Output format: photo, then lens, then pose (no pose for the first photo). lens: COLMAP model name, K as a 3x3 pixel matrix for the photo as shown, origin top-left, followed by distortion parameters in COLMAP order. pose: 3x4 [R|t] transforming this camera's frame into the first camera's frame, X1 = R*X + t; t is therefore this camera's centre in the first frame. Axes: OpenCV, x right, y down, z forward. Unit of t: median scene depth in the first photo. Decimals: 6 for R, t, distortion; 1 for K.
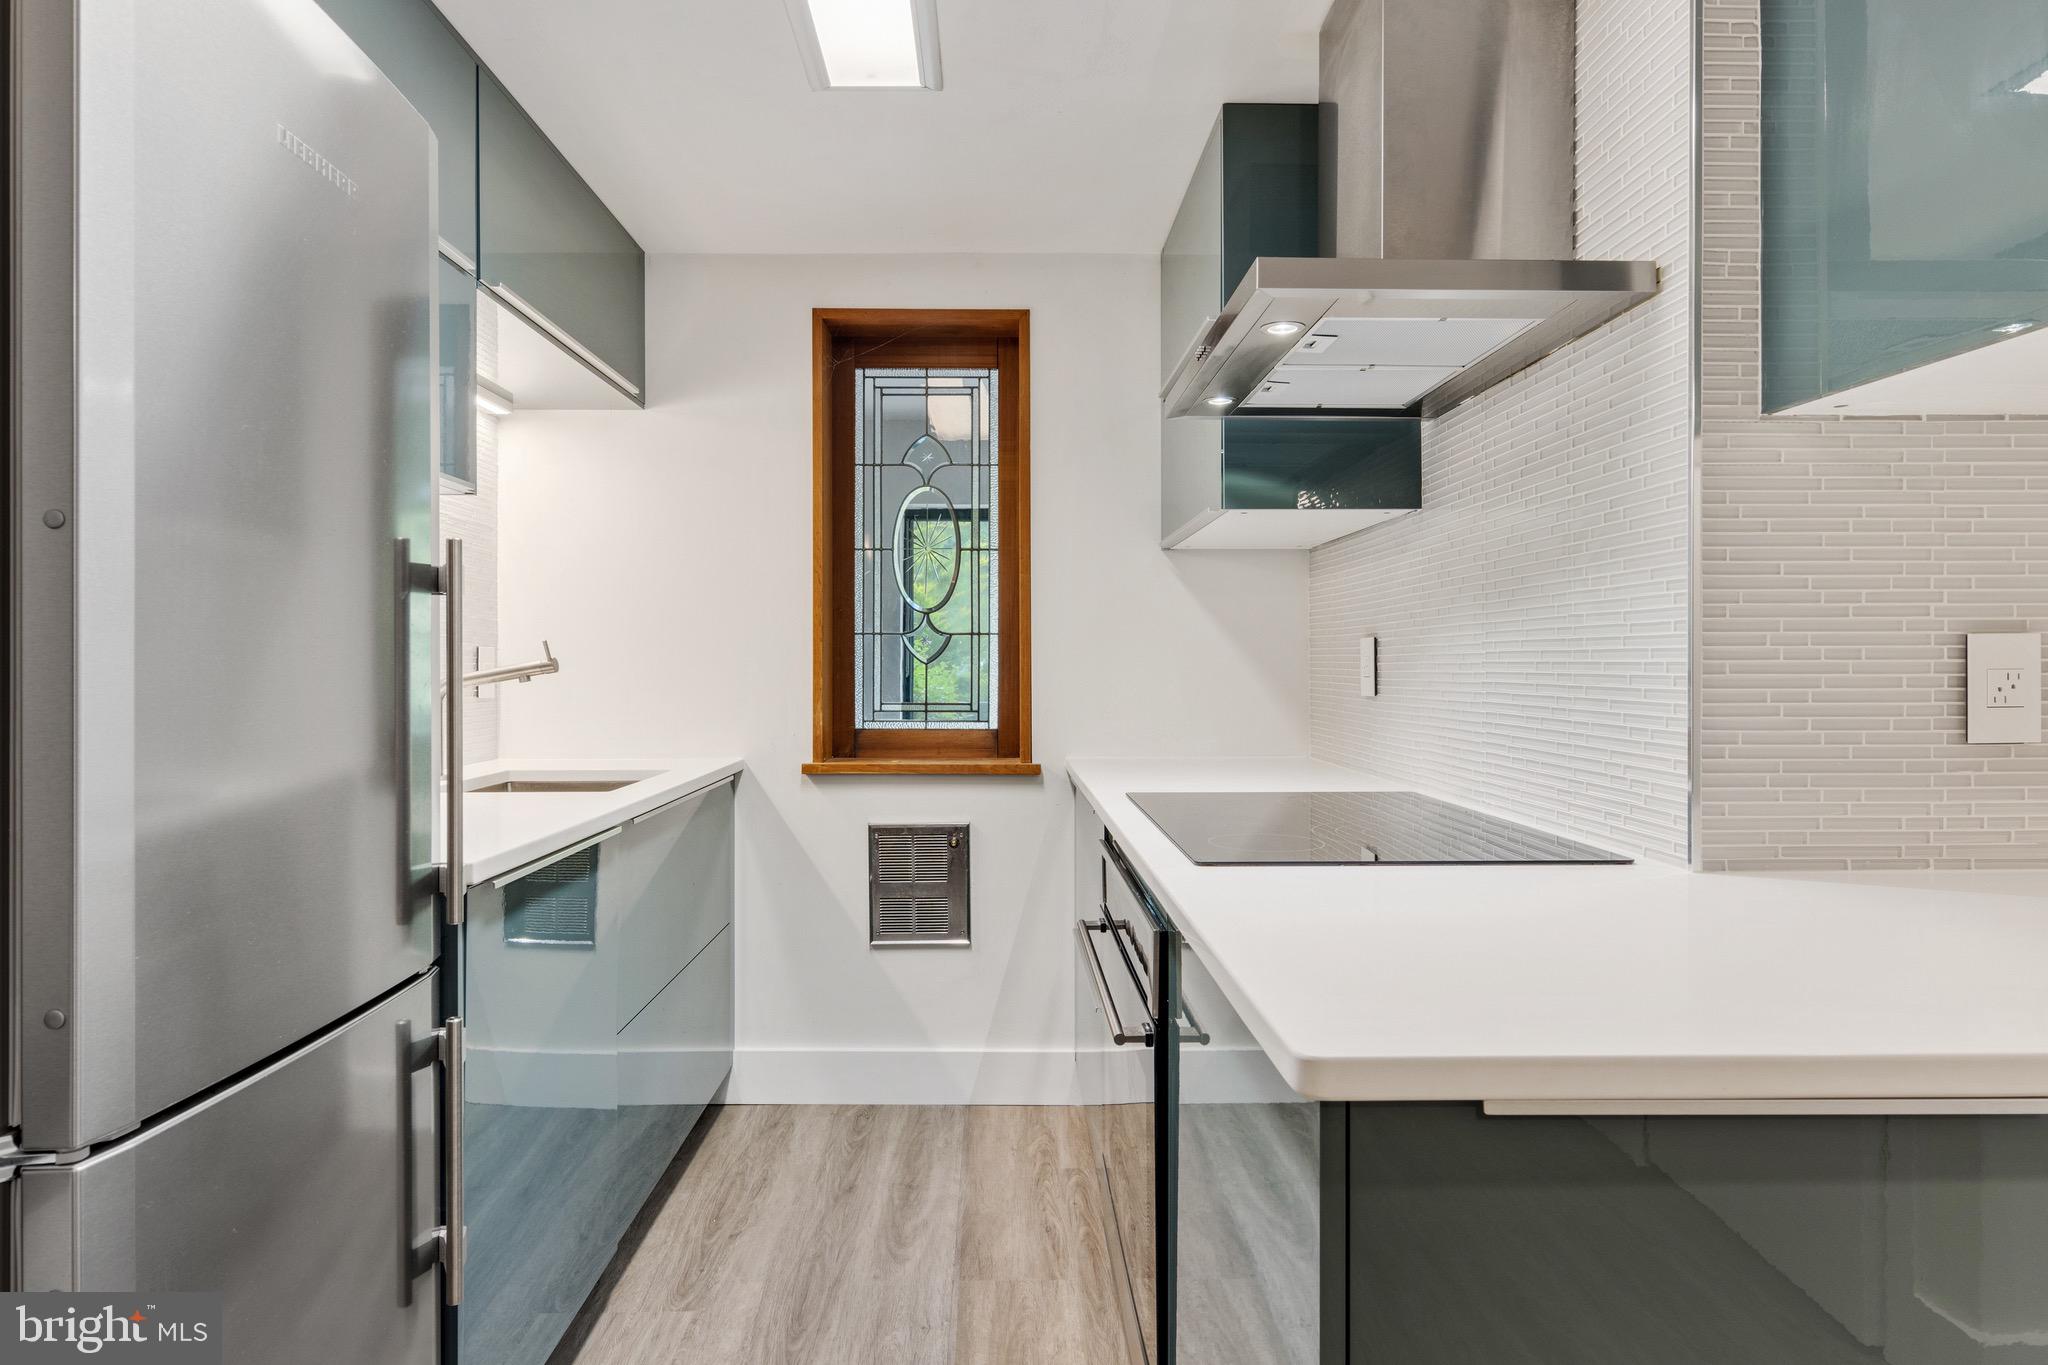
lens RADIAL K [[1183.8, 0, 1020.6], [0, 1183.8, 671.9], [0, 0, 1]] dist [0.002643, 0.001329]
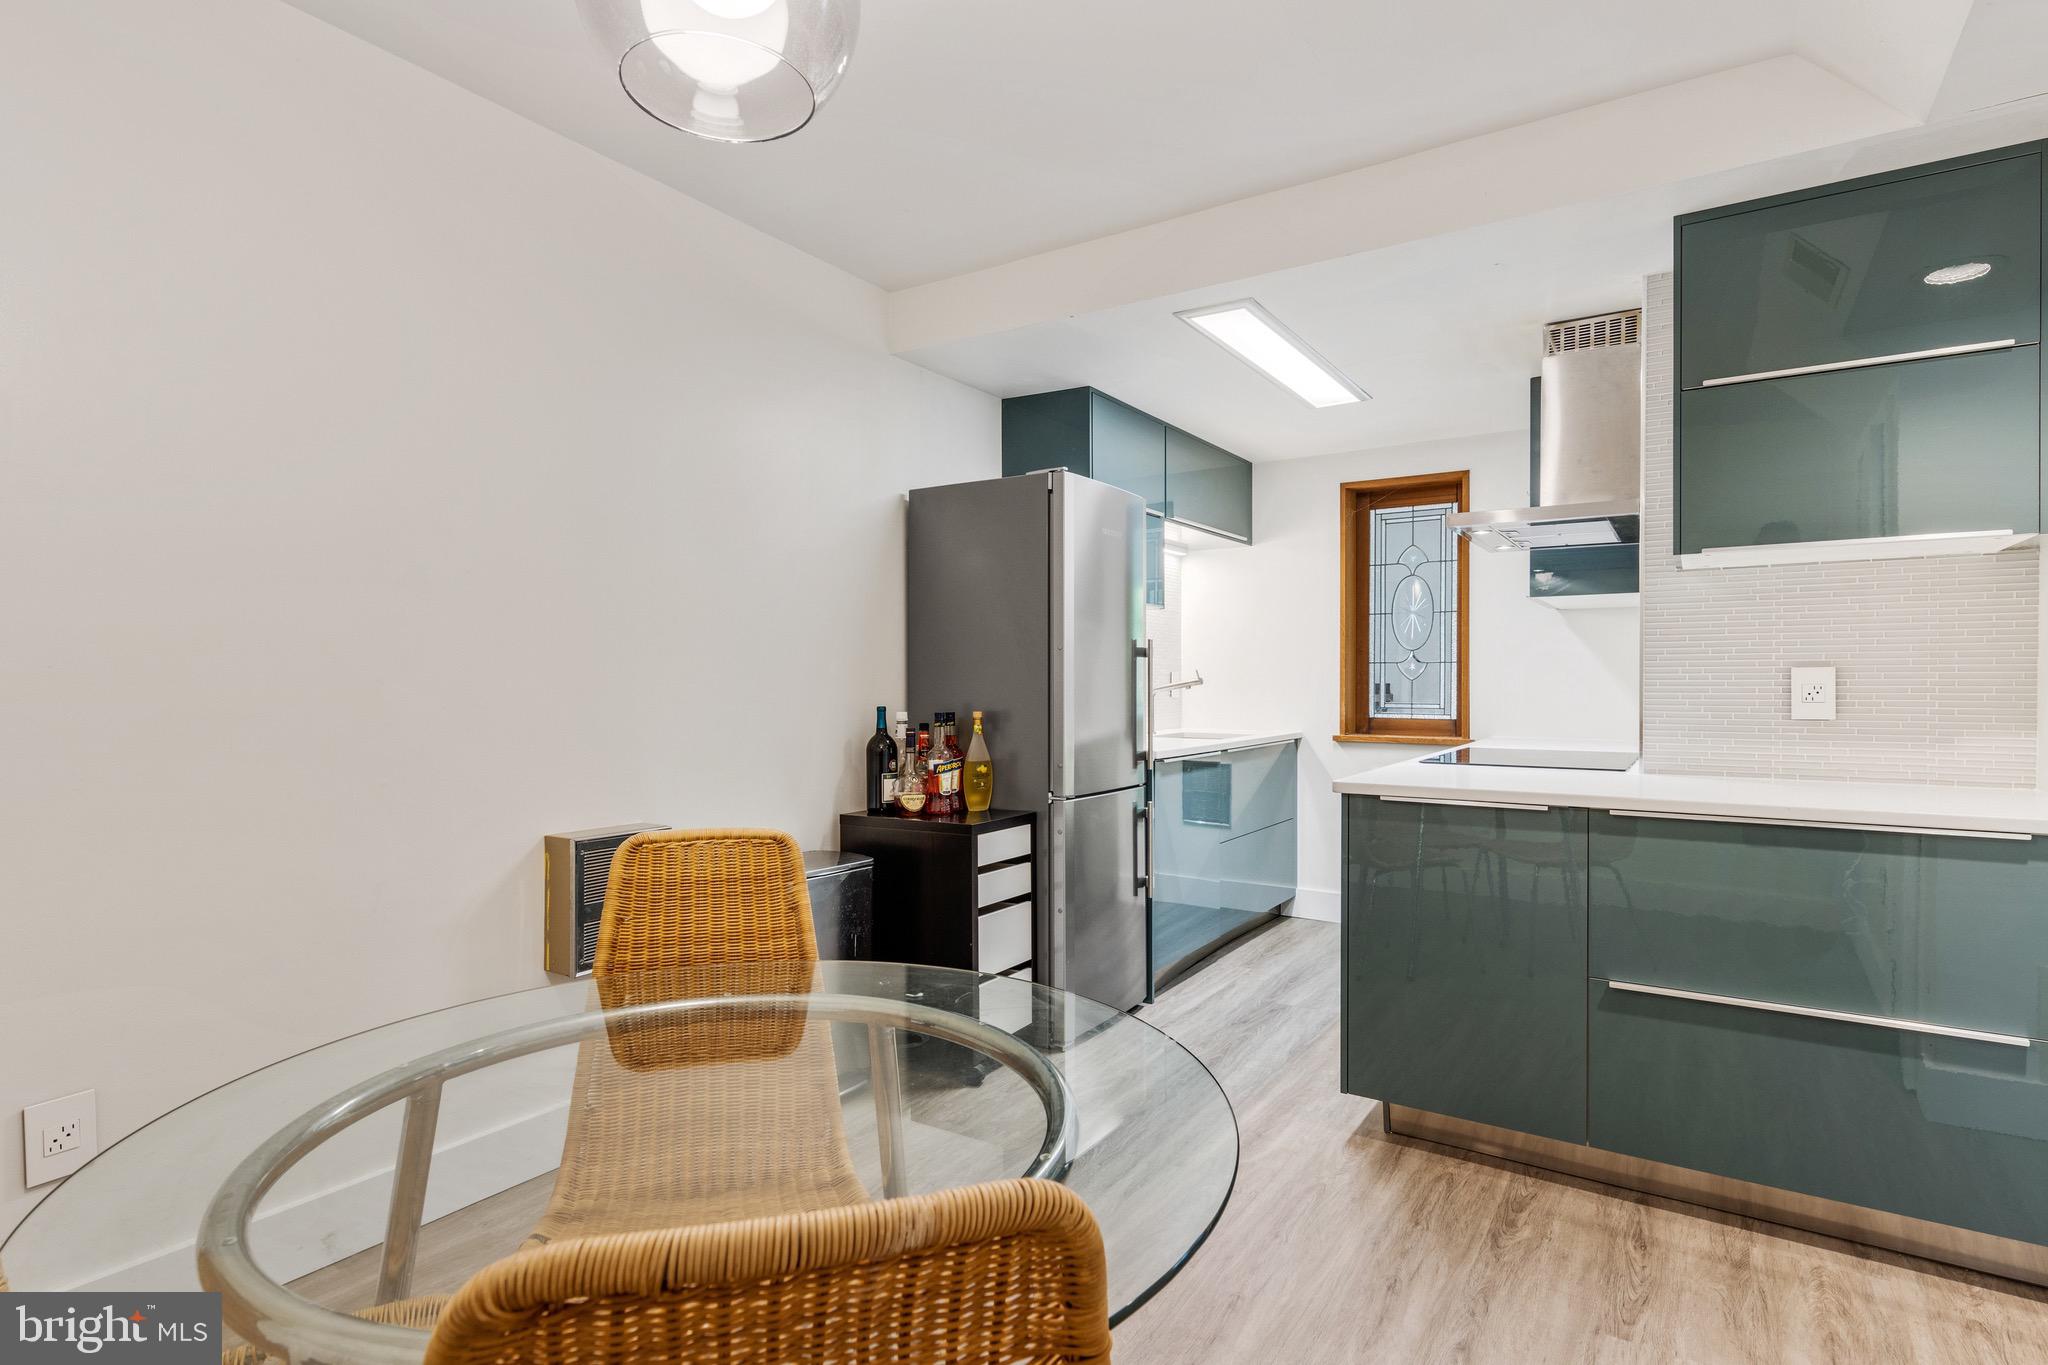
lens RADIAL K [[1051.8, 0, 1025.5], [0, 1051.8, 669.0], [0, 0, 1]] dist [0.009923, -0.000514]
pose [[0.828595, -0.006336, -0.559813, 0.449922], [-0.002019, 0.999896, -0.014305, 0.000168], [0.559845, 0.012984, 0.828495, -0.826248]]
